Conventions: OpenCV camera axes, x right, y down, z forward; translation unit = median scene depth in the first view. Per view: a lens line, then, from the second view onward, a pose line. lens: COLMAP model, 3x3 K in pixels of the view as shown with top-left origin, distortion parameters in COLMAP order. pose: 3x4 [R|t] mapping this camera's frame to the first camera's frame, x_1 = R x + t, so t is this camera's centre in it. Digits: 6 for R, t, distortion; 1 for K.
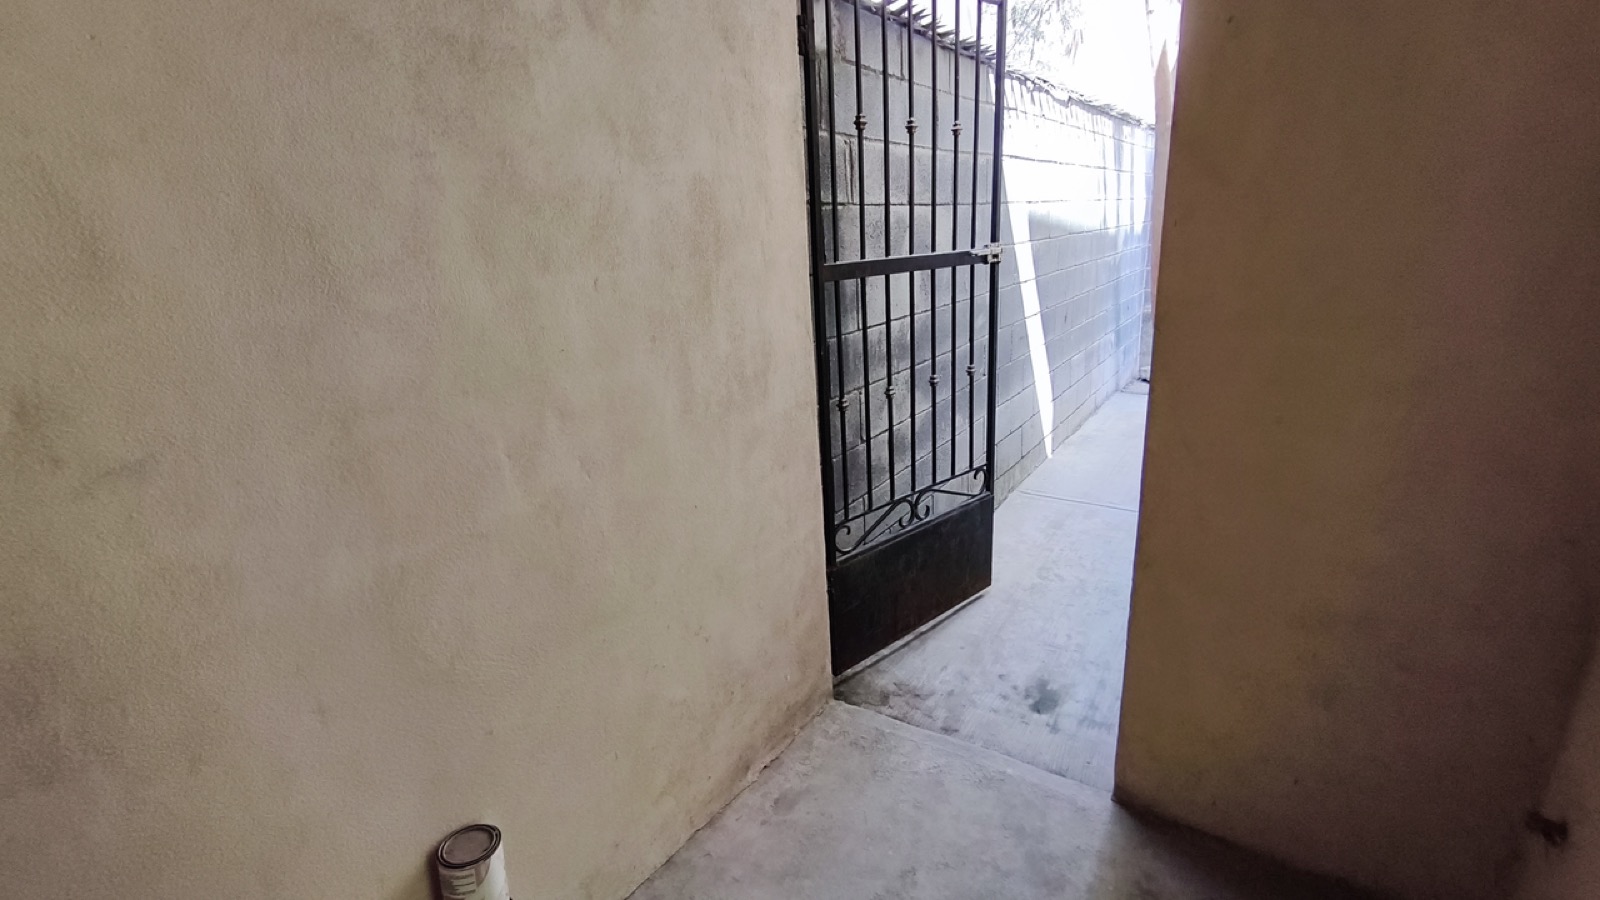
lens RADIAL K [[703.2, 0, 802.7], [0, 703.2, 435.7], [0, 0, 1]] dist [-0.004466, 0.004248]
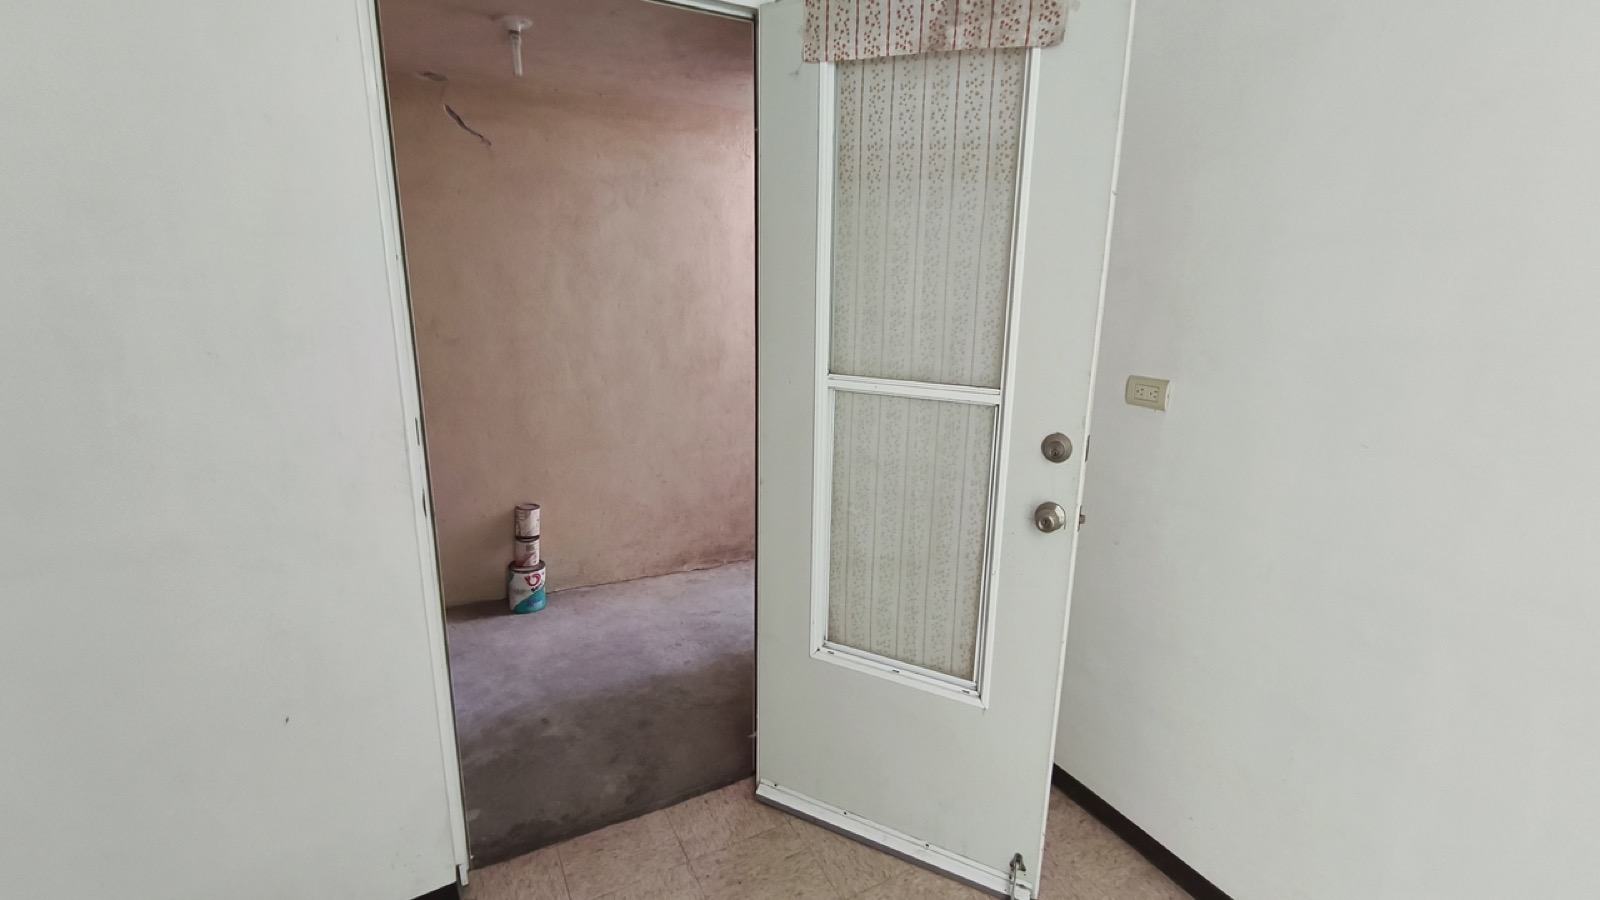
lens RADIAL K [[703.2, 0, 812.9], [0, 703.2, 437.6], [0, 0, 1]] dist [-0.004466, 0.004248]
pose [[0.895743, 0.164582, -0.412986, 0.810546], [-0.188802, 0.981846, -0.018218, 0.089038], [0.402490, 0.094291, 0.910555, -0.531559]]
